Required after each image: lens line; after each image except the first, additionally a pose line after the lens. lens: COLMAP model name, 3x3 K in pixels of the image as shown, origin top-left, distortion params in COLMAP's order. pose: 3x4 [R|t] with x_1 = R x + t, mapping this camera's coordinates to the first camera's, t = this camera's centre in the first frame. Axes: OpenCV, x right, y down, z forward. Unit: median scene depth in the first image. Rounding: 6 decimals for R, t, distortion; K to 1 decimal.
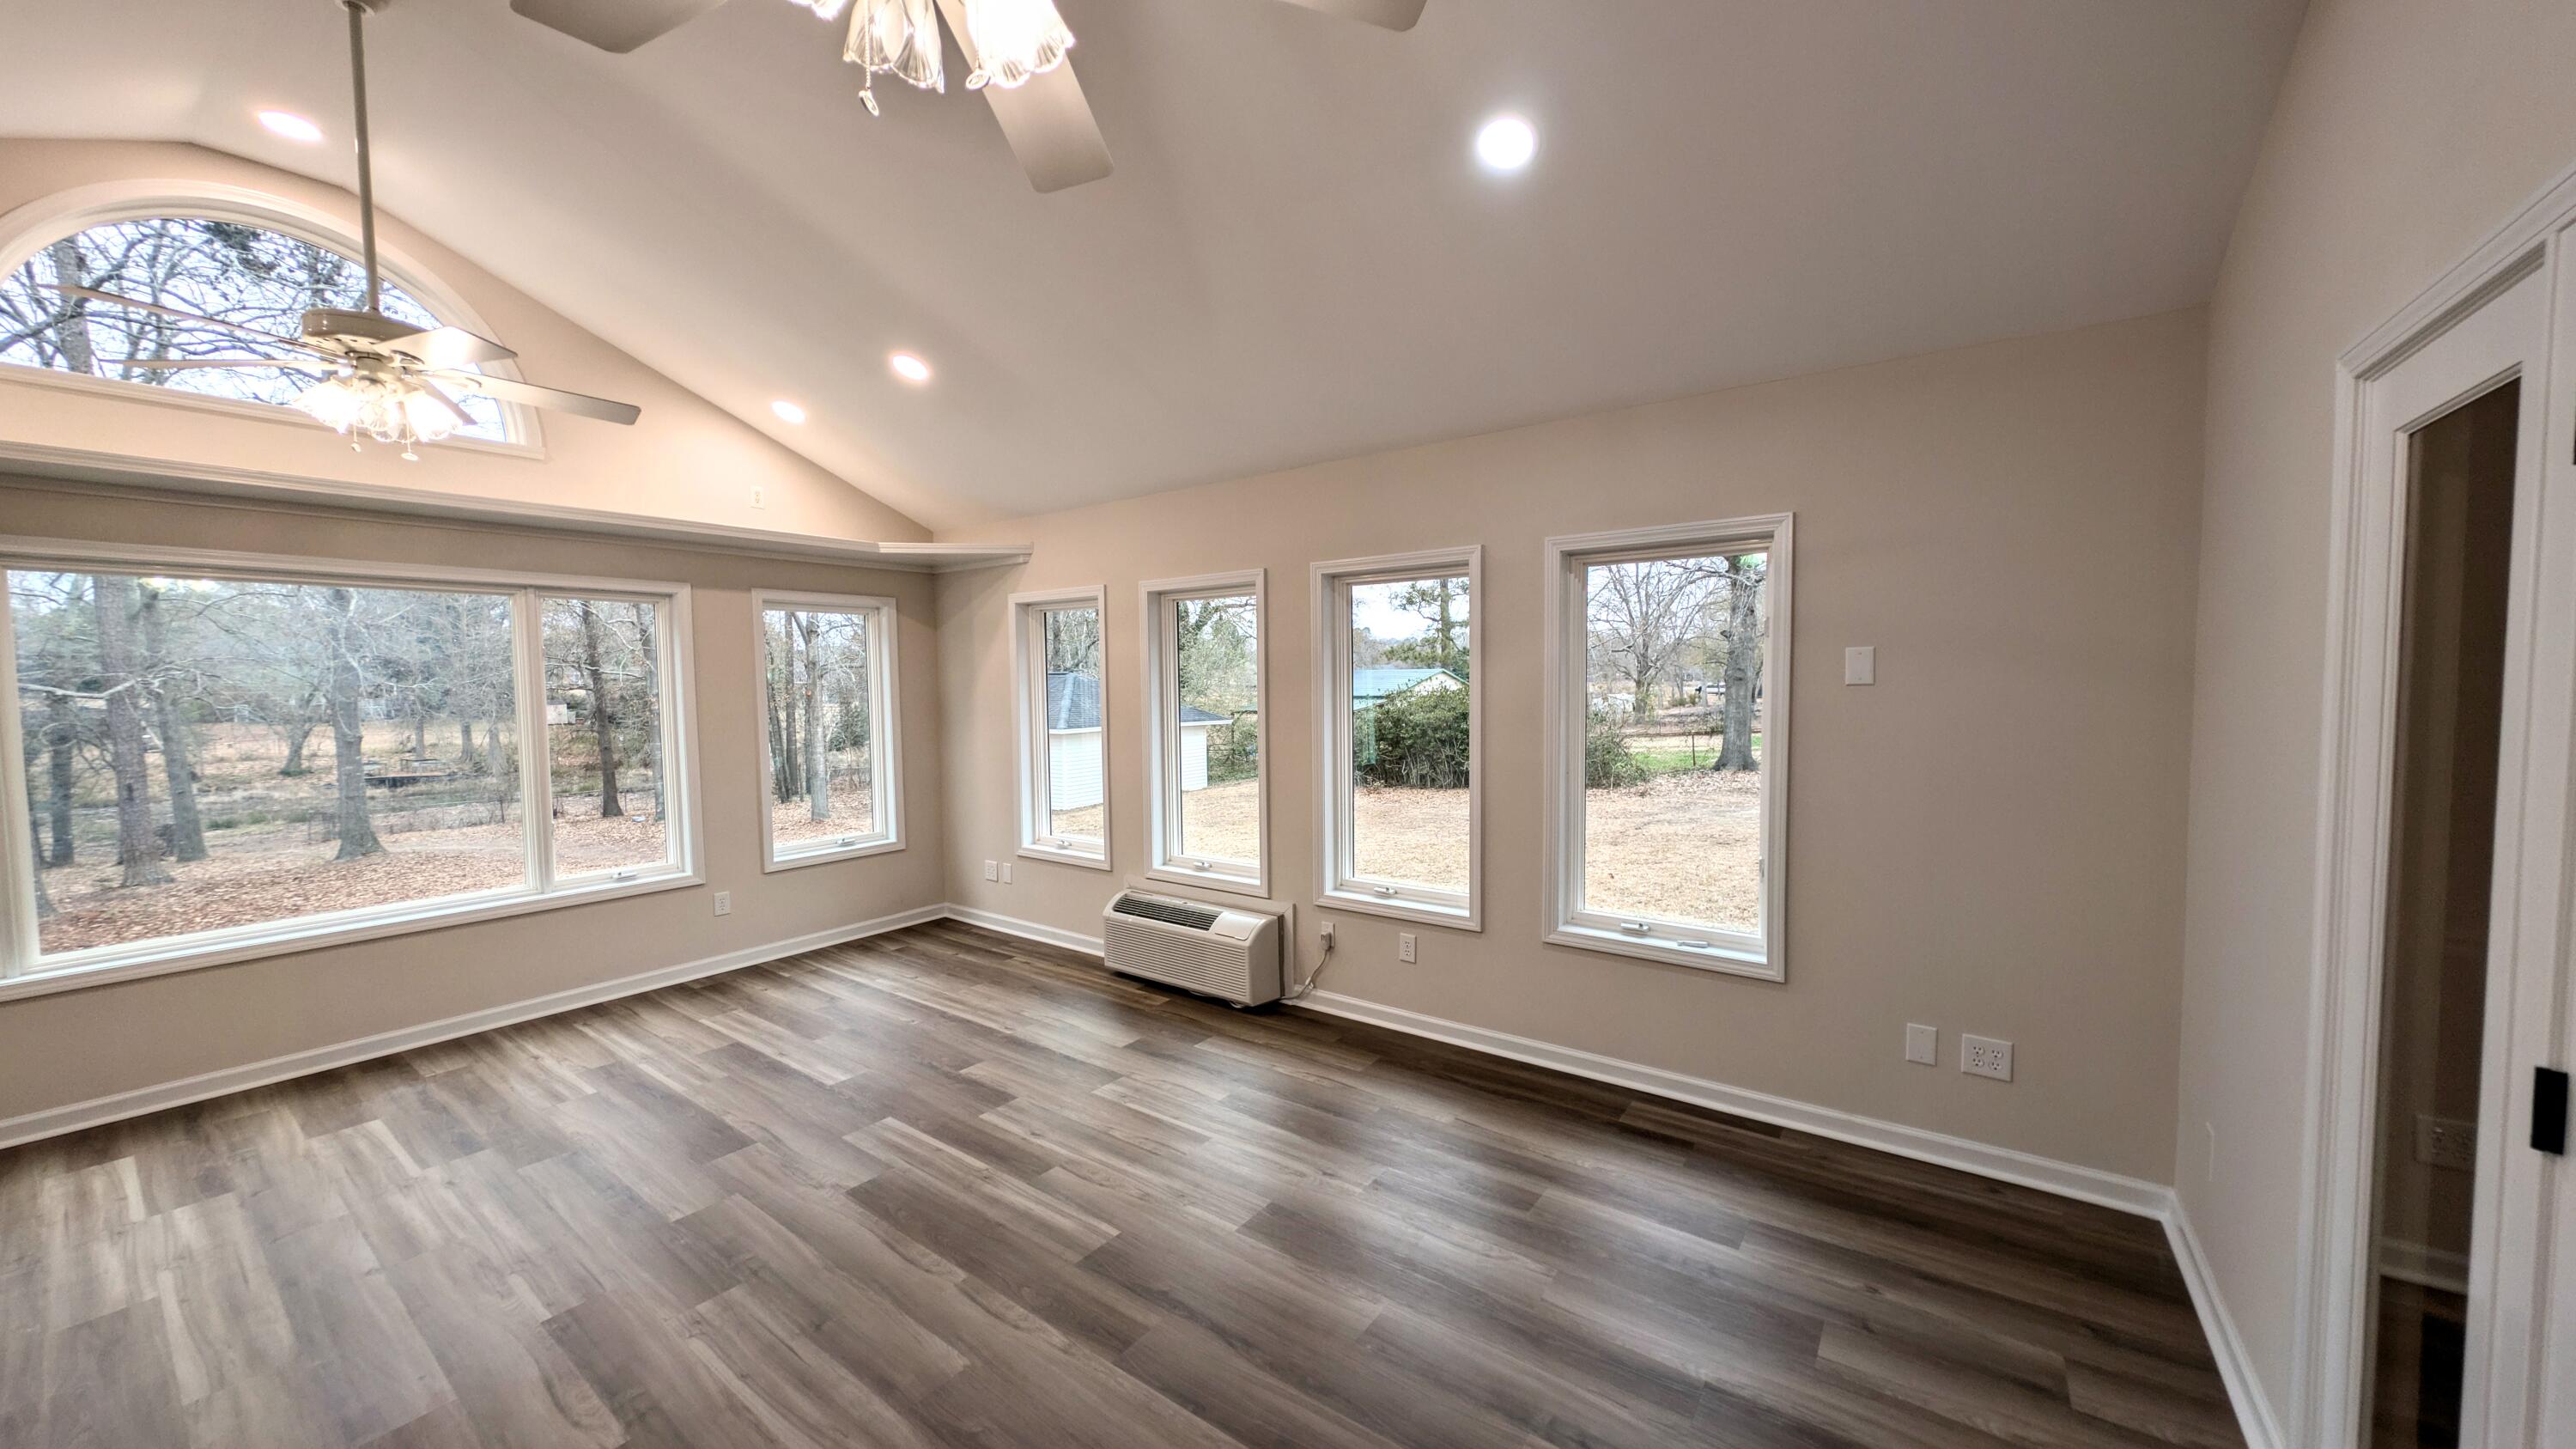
lens RADIAL K [[907.9, 0, 1288.0], [0, 907.9, 724.5], [0, 0, 1]] dist [0.012367, -0.006131]
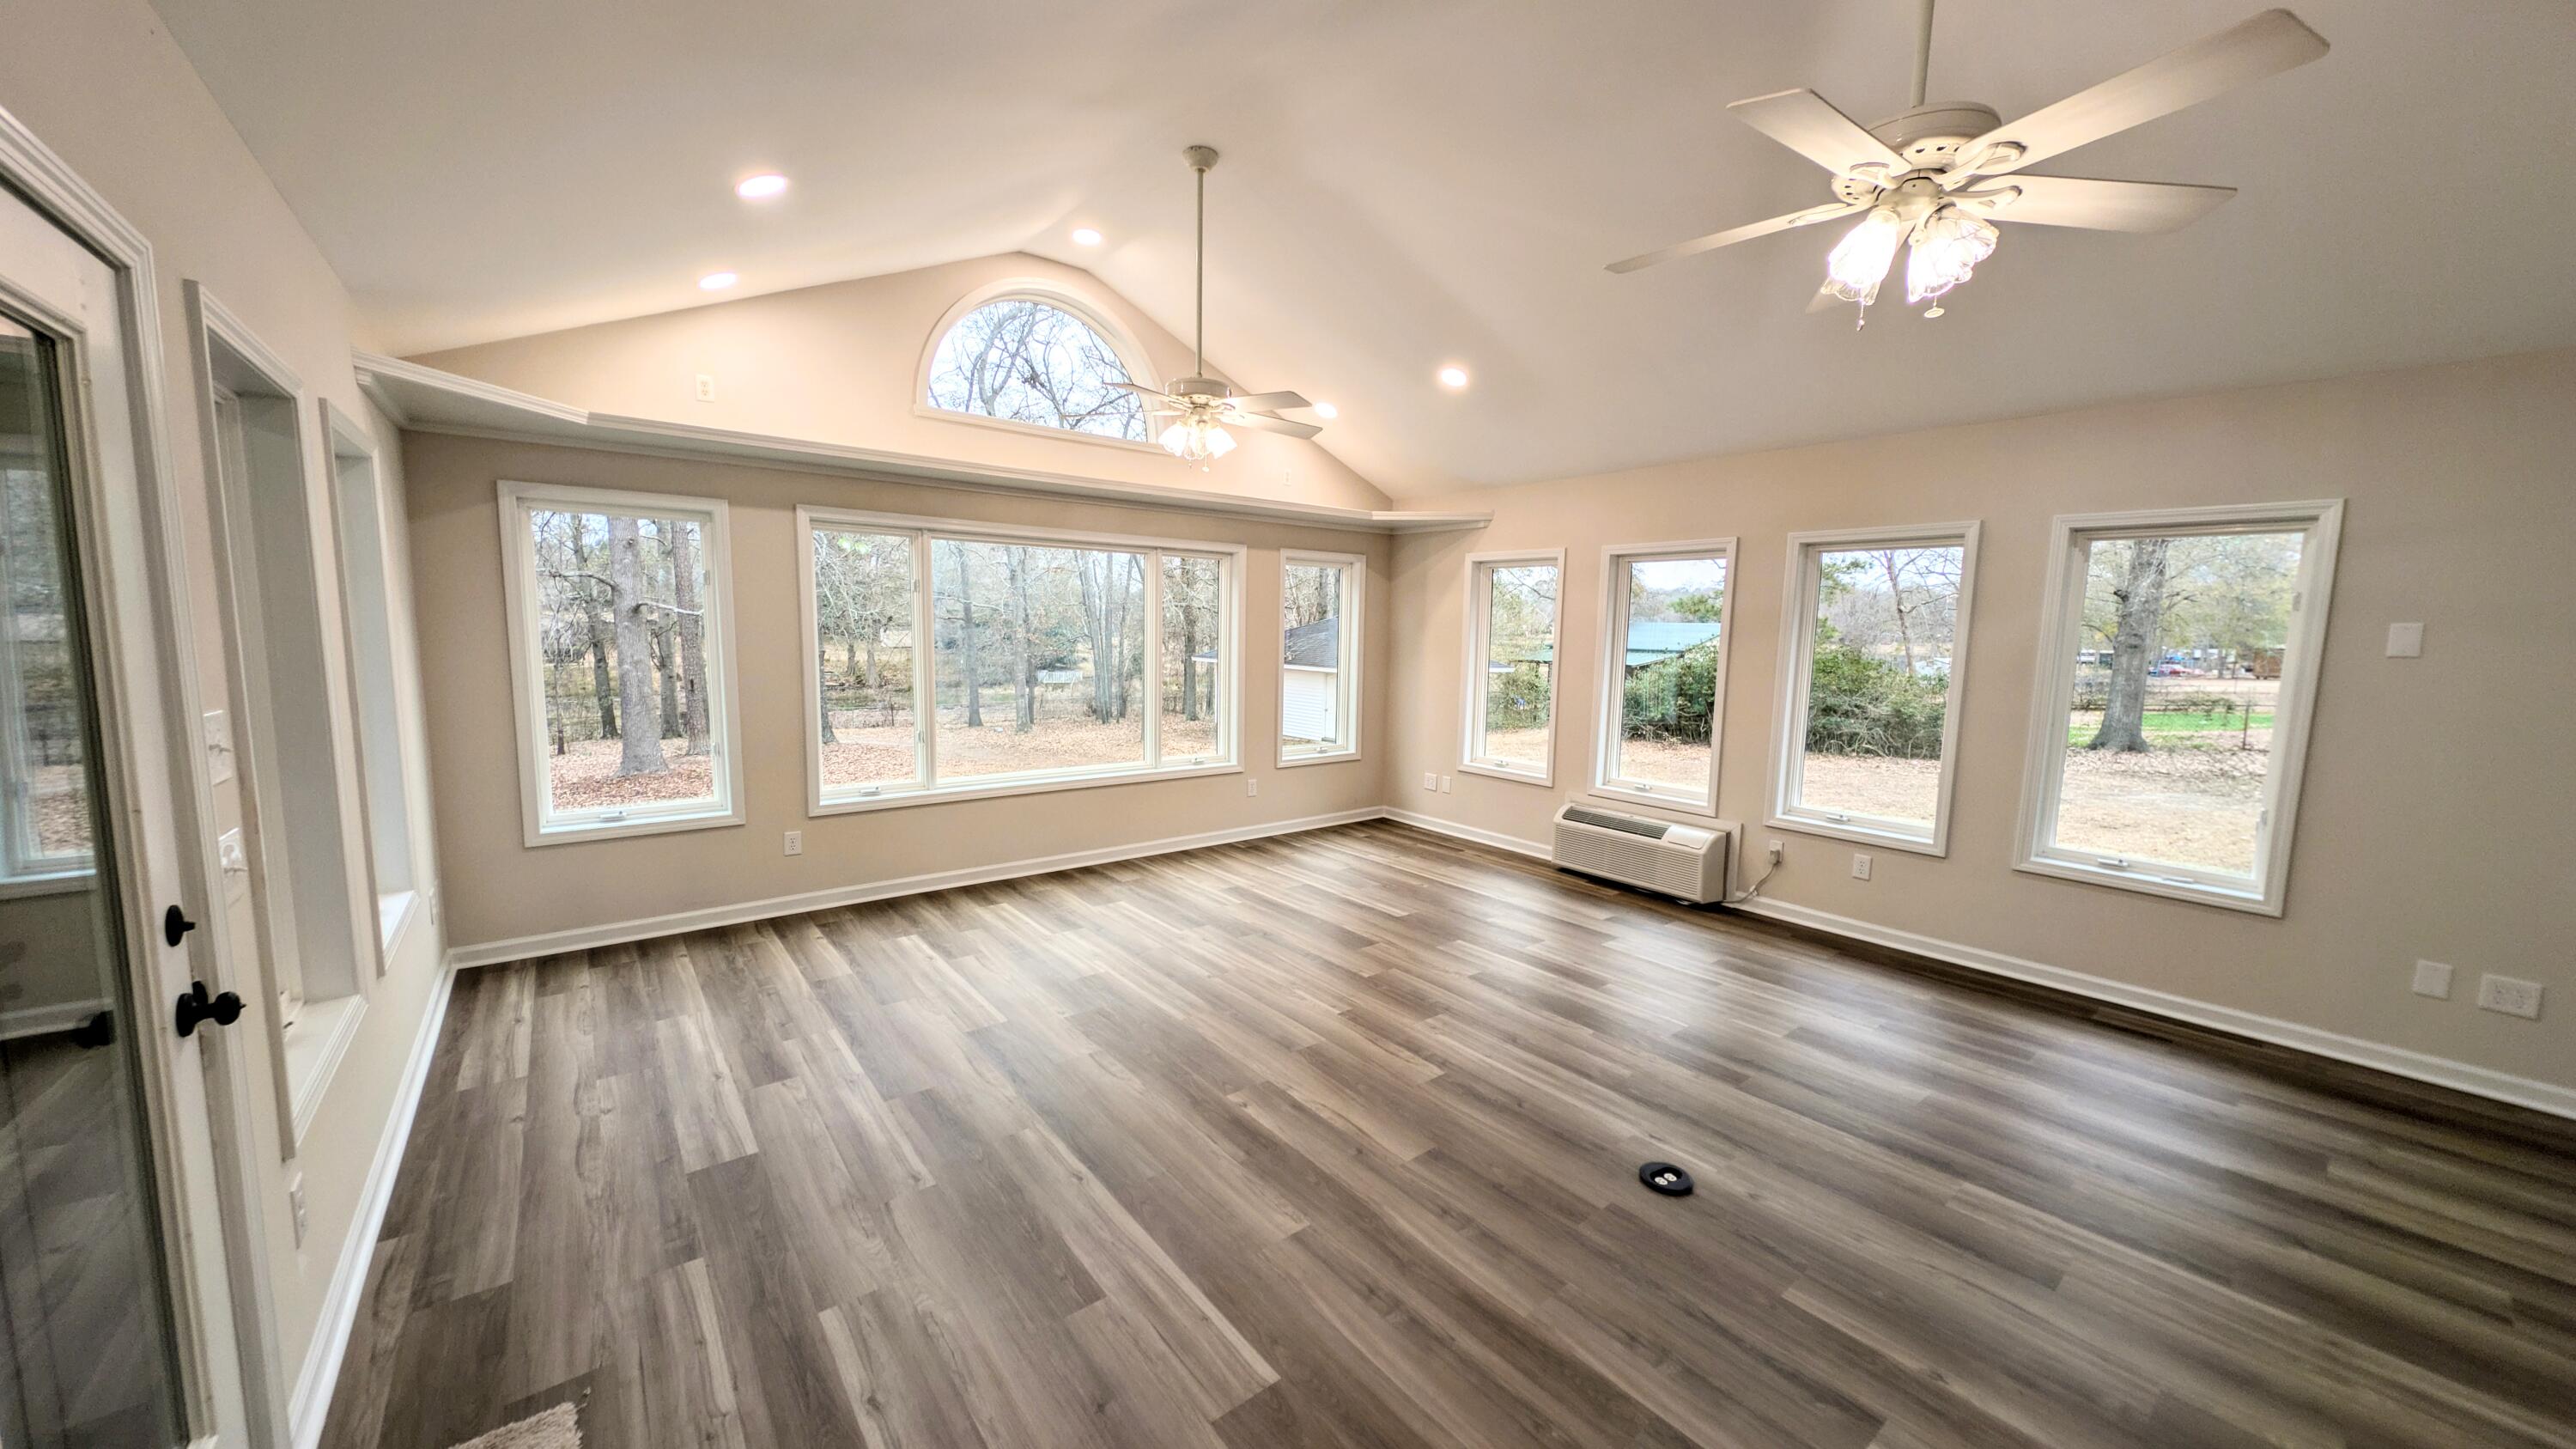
lens RADIAL K [[907.9, 0, 1288.0], [0, 907.9, 724.5], [0, 0, 1]] dist [0.012367, -0.006131]
pose [[0.963467, 0.060345, -0.260941, -0.261928], [-0.044771, 0.996865, 0.065229, 0.017898], [0.264059, -0.051164, 0.963148, -0.291809]]
